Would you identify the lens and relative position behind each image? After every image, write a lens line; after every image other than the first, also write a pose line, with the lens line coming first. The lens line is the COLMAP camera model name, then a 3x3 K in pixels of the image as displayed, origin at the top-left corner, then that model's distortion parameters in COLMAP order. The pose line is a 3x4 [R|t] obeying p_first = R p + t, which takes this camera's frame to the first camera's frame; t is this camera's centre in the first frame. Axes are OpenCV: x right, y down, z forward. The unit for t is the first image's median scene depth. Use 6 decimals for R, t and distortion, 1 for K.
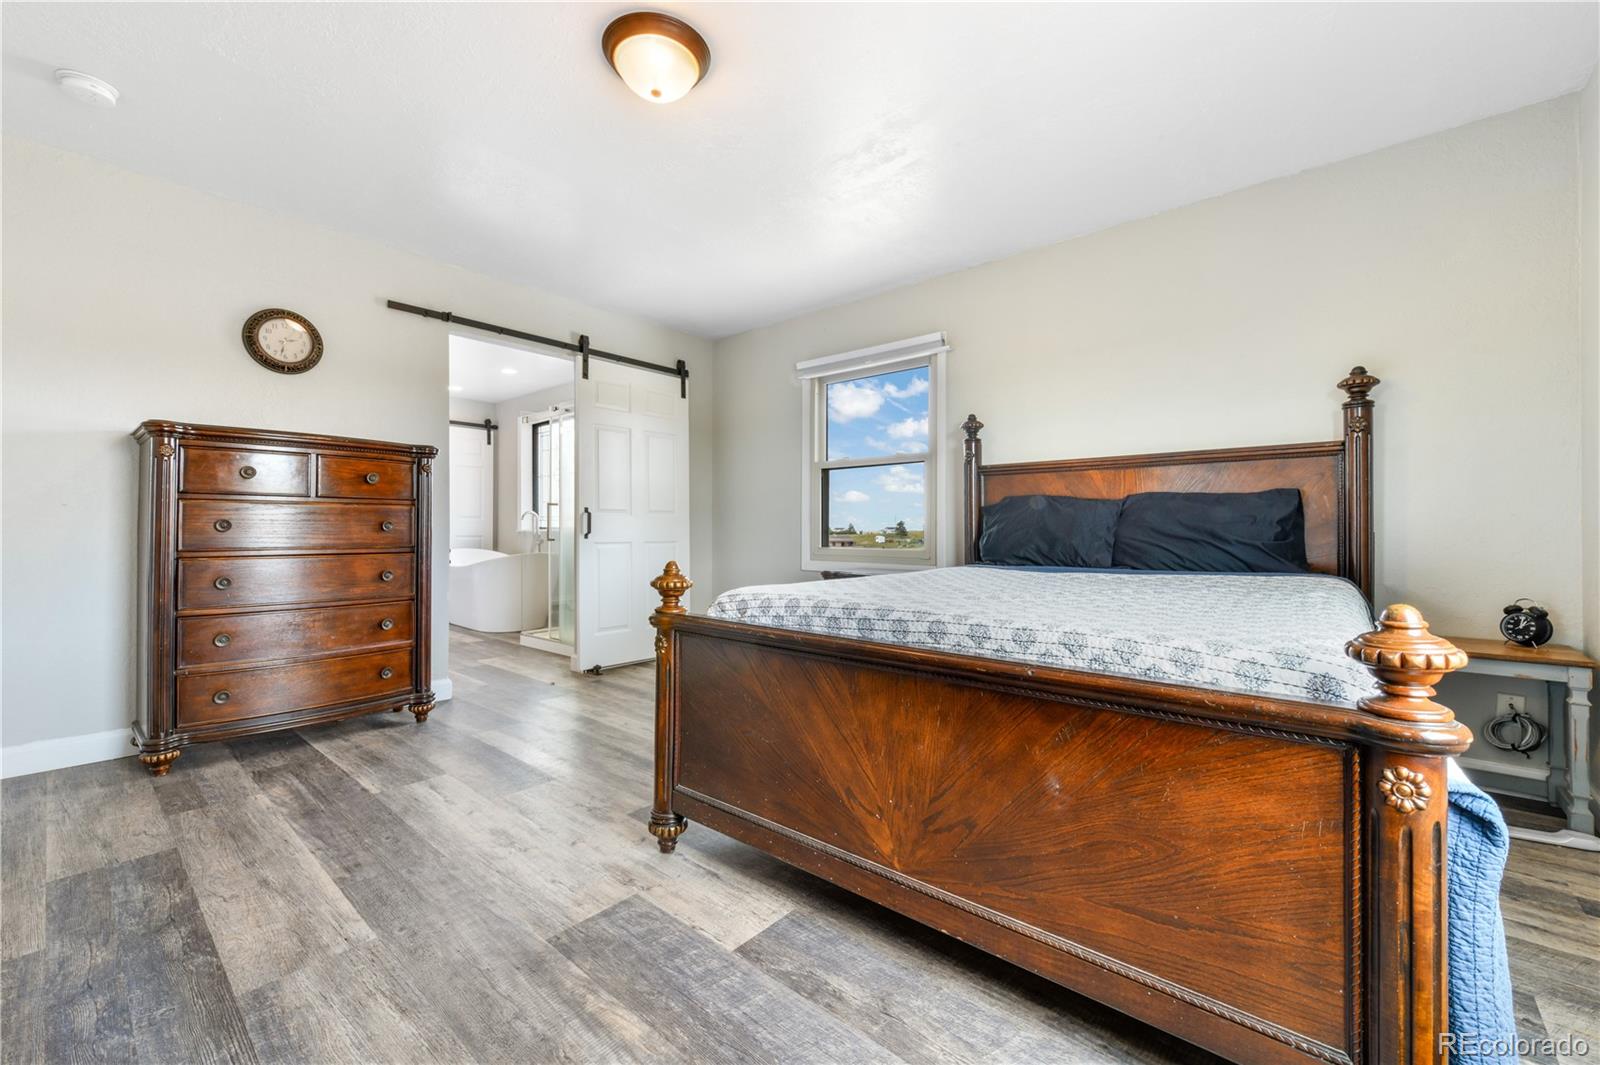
lens RADIAL K [[636.7, 0, 796.1], [0, 636.7, 527.0], [0, 0, 1]] dist [0.011698, -0.000912]
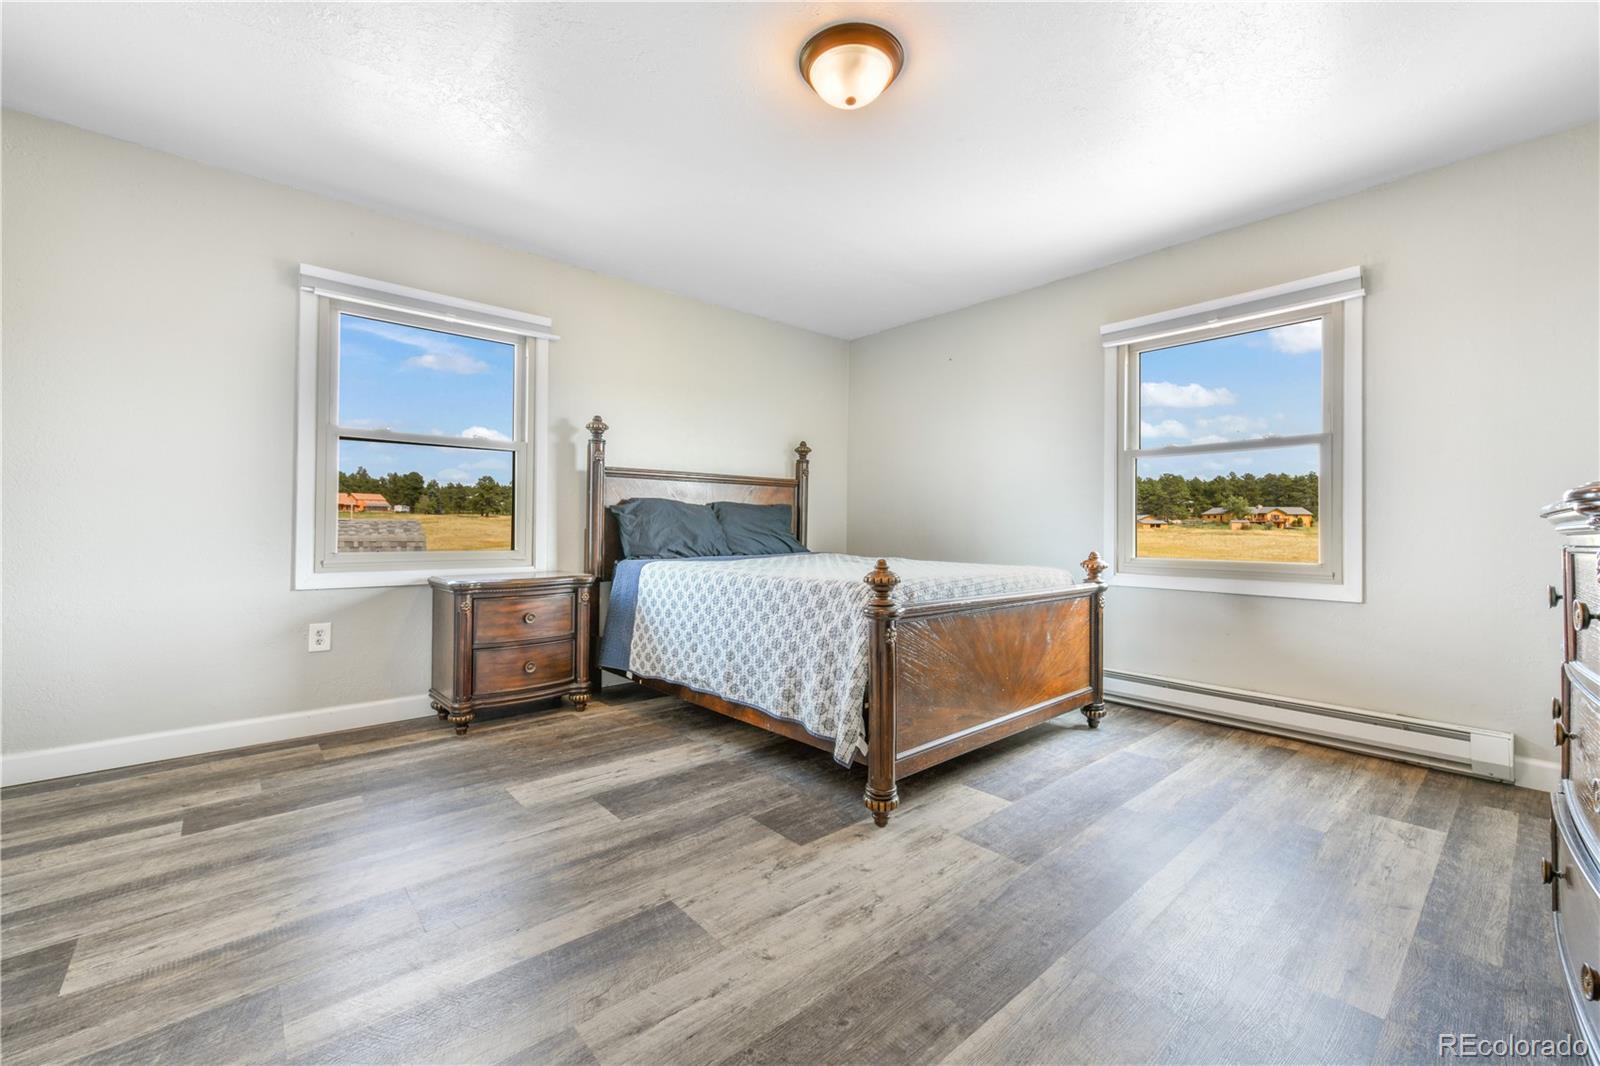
lens RADIAL K [[641.5, 0, 796.3], [0, 641.5, 534.8], [0, 0, 1]] dist [0.013730, 0.000412]
pose [[0.145369, -0.008551, 0.989341, -1.229490], [-0.009974, 0.999899, 0.010107, 0.004120], [-0.989327, -0.011337, 0.145269, 0.934589]]
